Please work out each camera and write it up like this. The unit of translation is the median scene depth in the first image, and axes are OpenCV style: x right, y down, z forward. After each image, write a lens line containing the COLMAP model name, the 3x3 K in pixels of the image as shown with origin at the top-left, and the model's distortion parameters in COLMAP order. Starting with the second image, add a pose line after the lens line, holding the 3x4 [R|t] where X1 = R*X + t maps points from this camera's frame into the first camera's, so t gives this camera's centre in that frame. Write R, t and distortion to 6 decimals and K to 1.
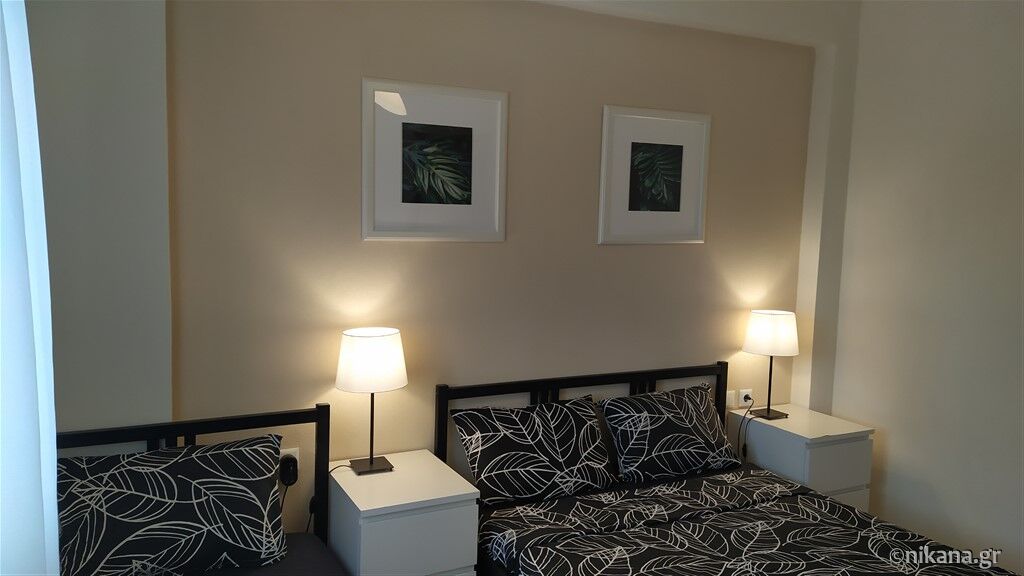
lens RADIAL K [[756.6, 0, 512.0], [0, 756.6, 288.0], [0, 0, 1]] dist [0.045583, -0.004701]
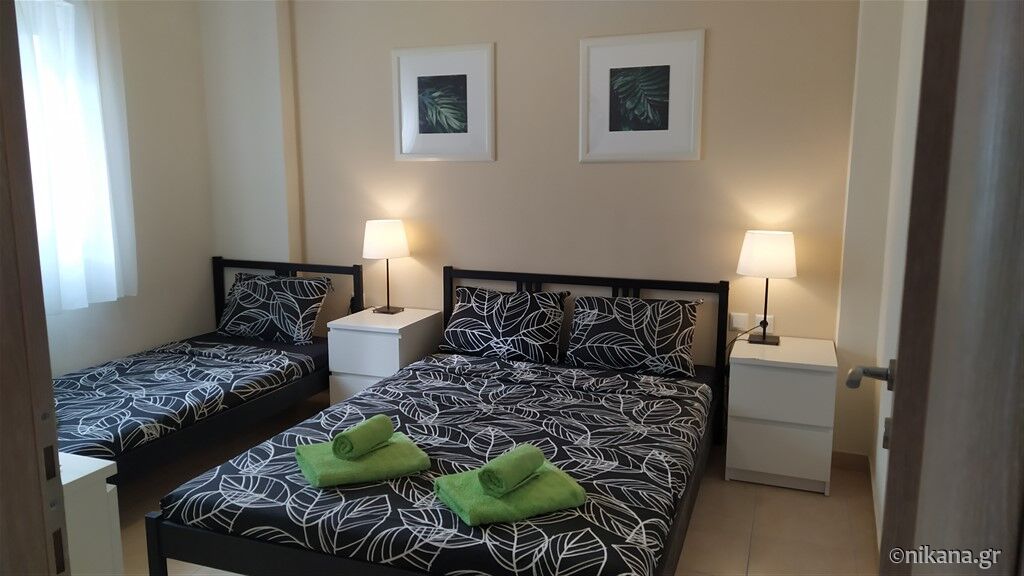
lens RADIAL K [[756.6, 0, 512.0], [0, 756.6, 288.0], [0, 0, 1]] dist [0.045583, -0.004701]
pose [[0.668715, 0.093592, -0.737605, 1.010733], [-0.055172, 0.995557, 0.076303, 0.056221], [0.741469, -0.010329, 0.670907, 0.156999]]
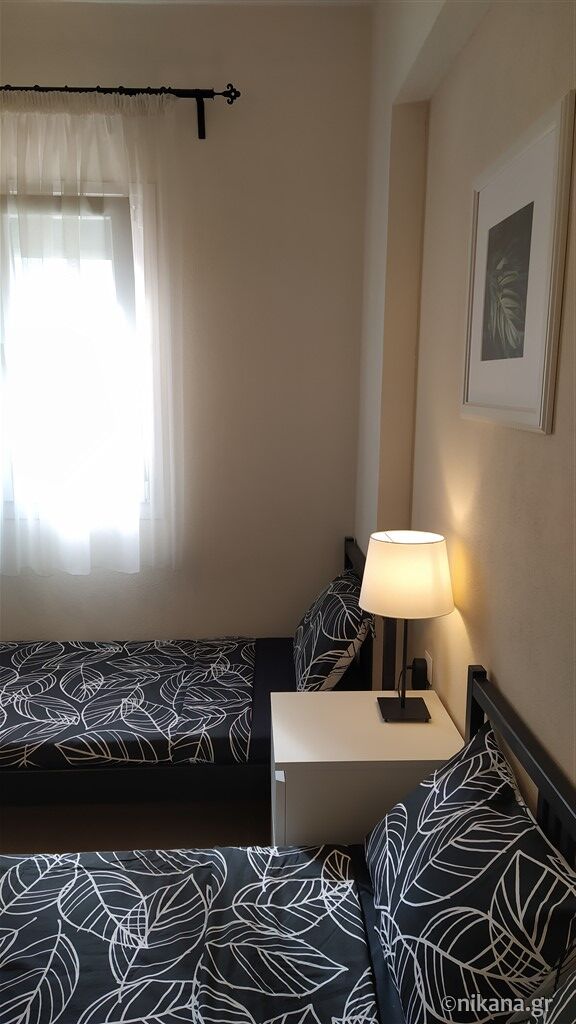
lens RADIAL K [[756.6, 0, 288.0], [0, 756.6, 512.0], [0, 0, 1]] dist [0.045583, -0.004701]
pose [[-0.432458, 0.124280, -0.893048, 0.487899], [-0.107374, 0.976309, 0.187862, -0.086935], [0.895238, 0.177133, -0.408868, 1.086167]]
